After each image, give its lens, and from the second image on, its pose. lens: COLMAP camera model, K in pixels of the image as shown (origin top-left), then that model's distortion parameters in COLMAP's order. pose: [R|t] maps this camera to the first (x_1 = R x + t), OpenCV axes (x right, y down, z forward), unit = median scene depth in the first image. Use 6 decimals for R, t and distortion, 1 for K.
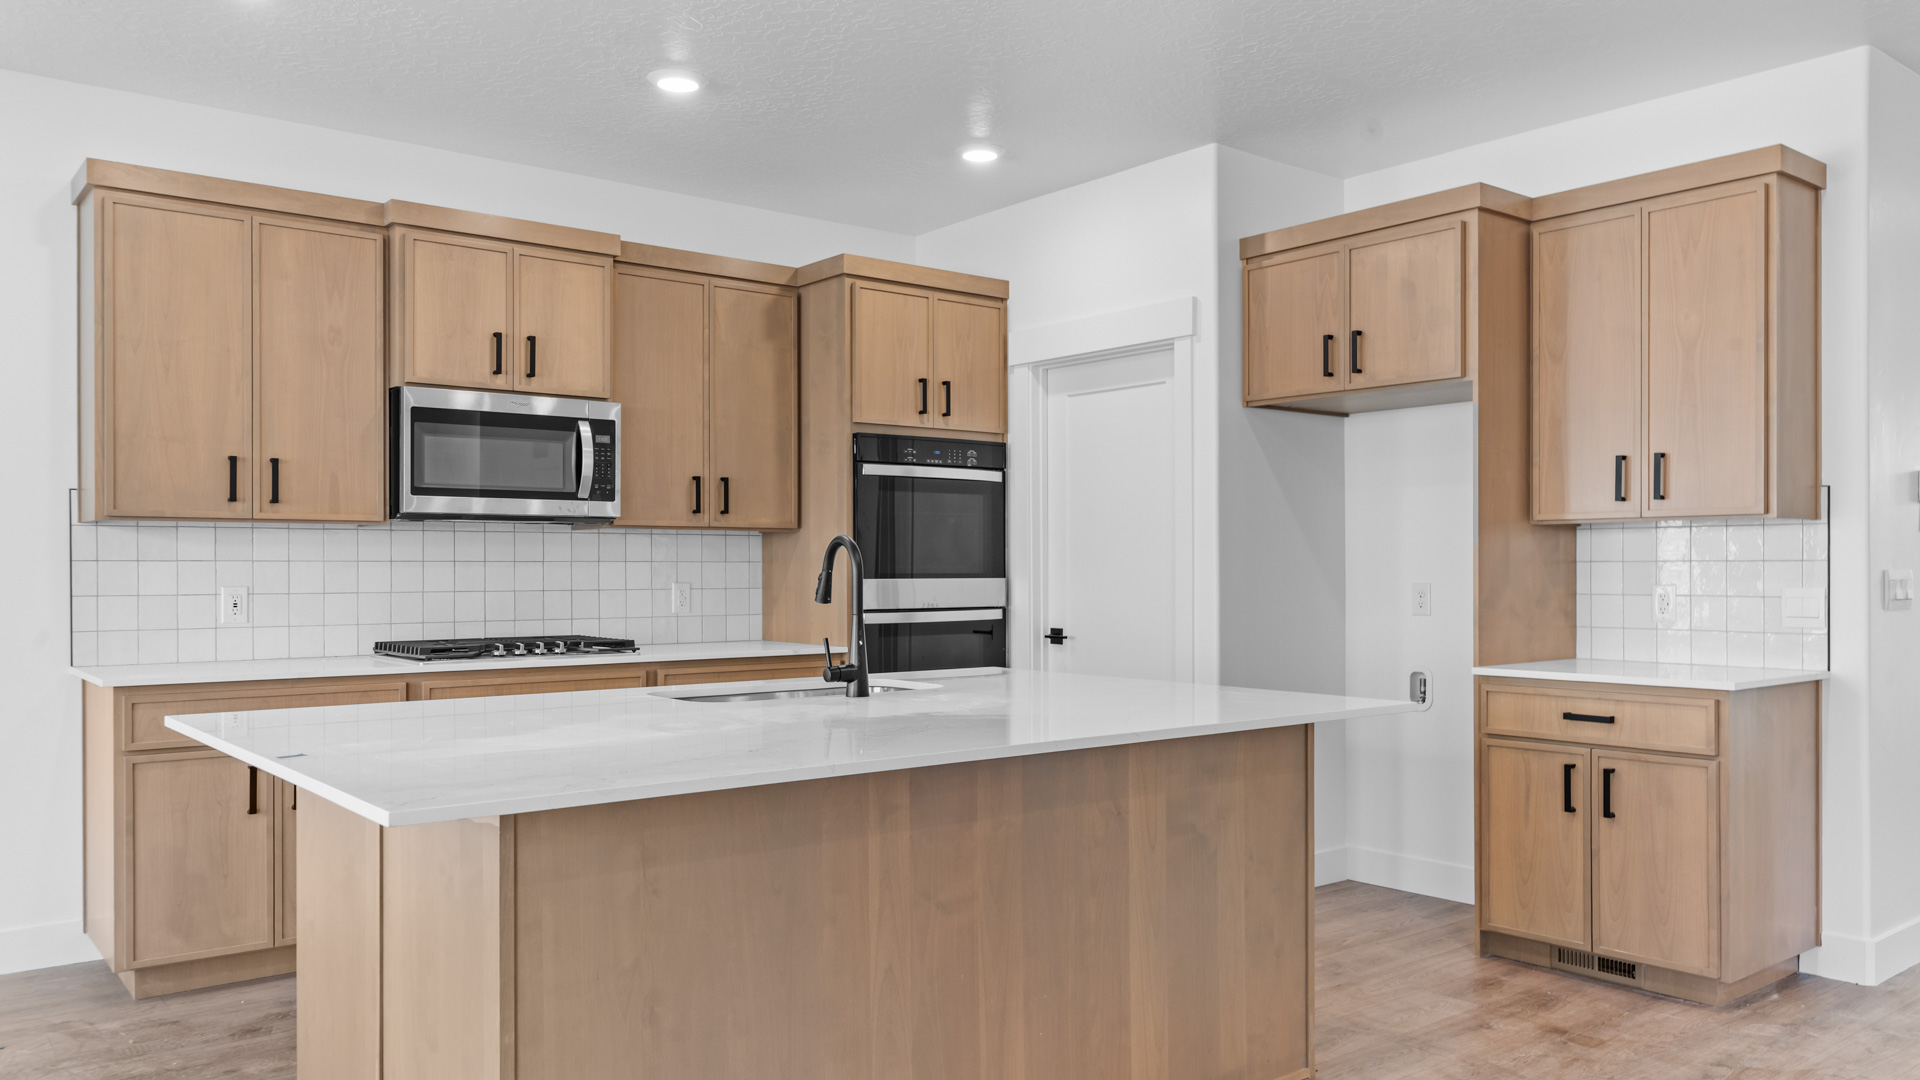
lens RADIAL K [[1404.6, 0, 969.3], [0, 1404.6, 549.4], [0, 0, 1]] dist [0.000059, -0.003345]
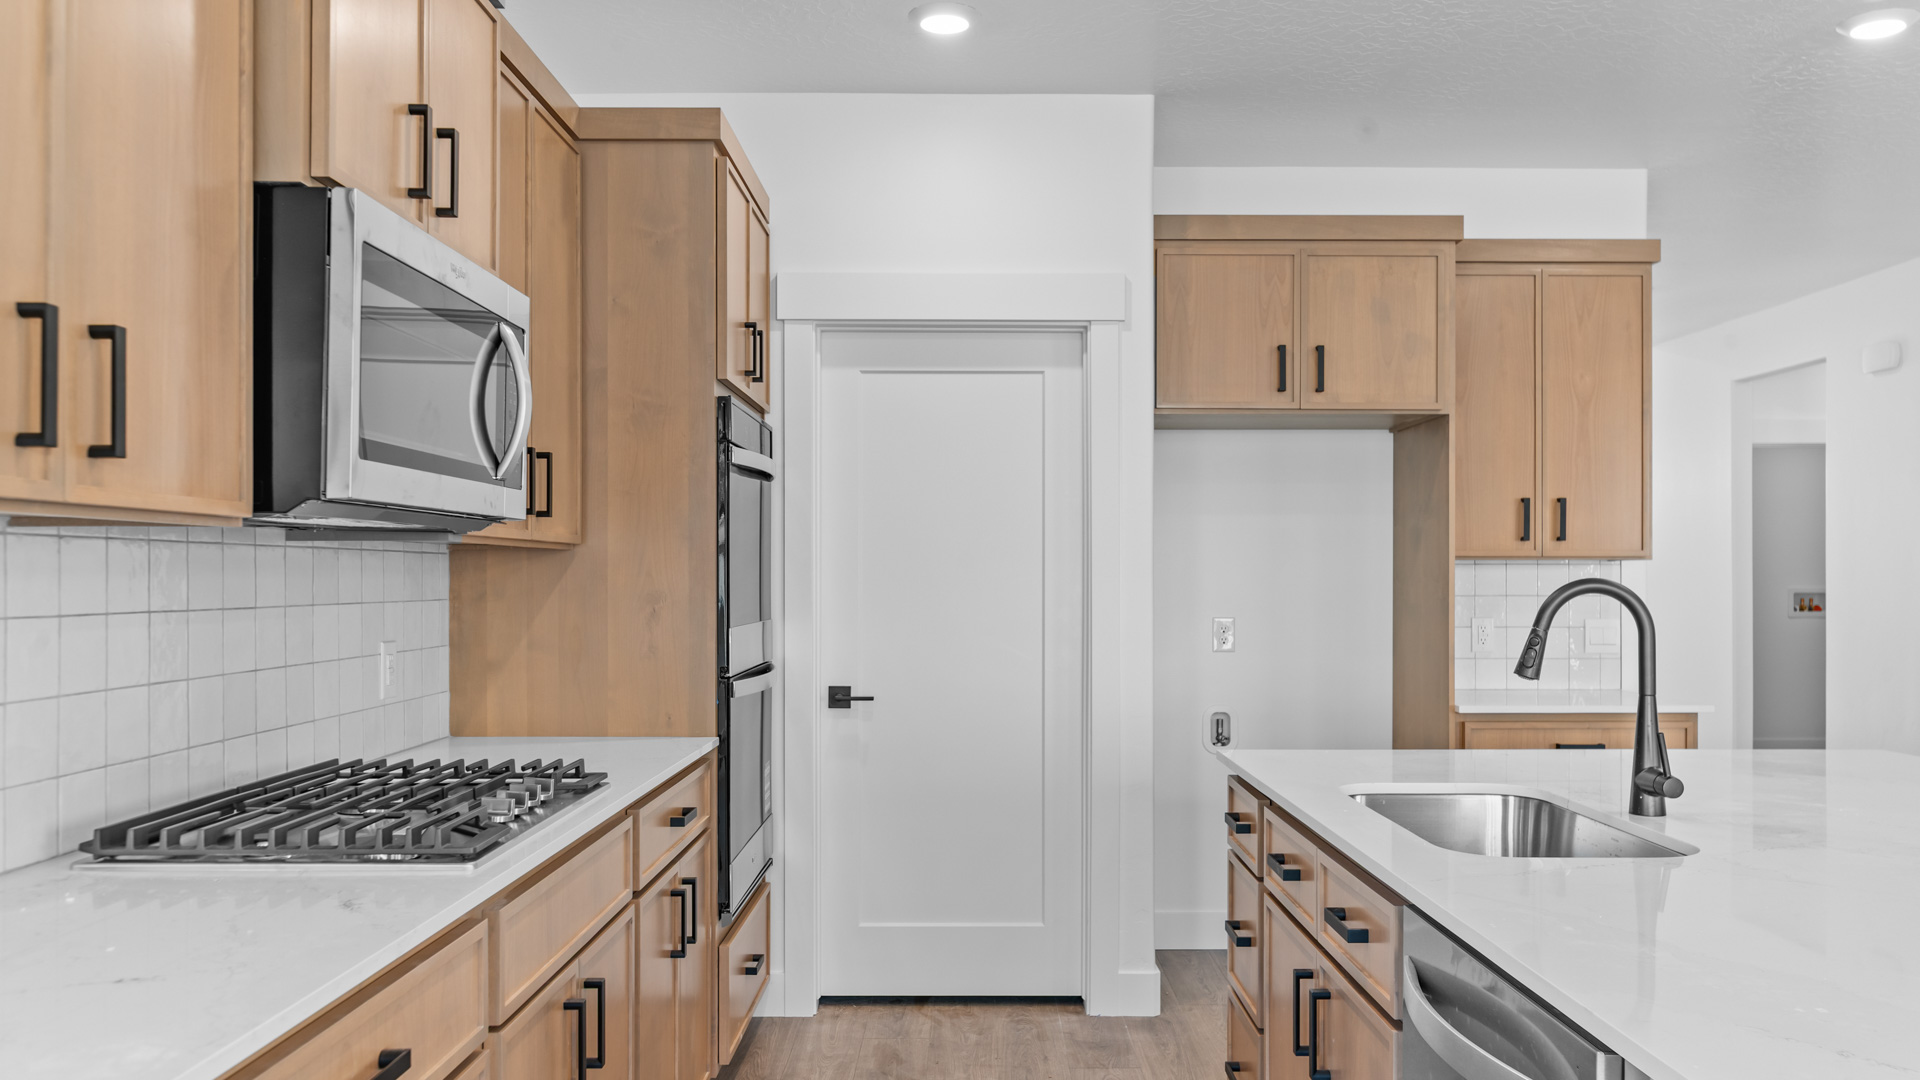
lens RADIAL K [[1404.6, 0, 966.1], [0, 1404.6, 585.9], [0, 0, 1]] dist [0.000059, -0.003345]
pose [[0.639620, -0.003008, 0.768685, -0.565978], [-0.010757, 0.999859, 0.012864, -0.008457], [-0.768616, -0.016497, 0.639498, 0.576204]]
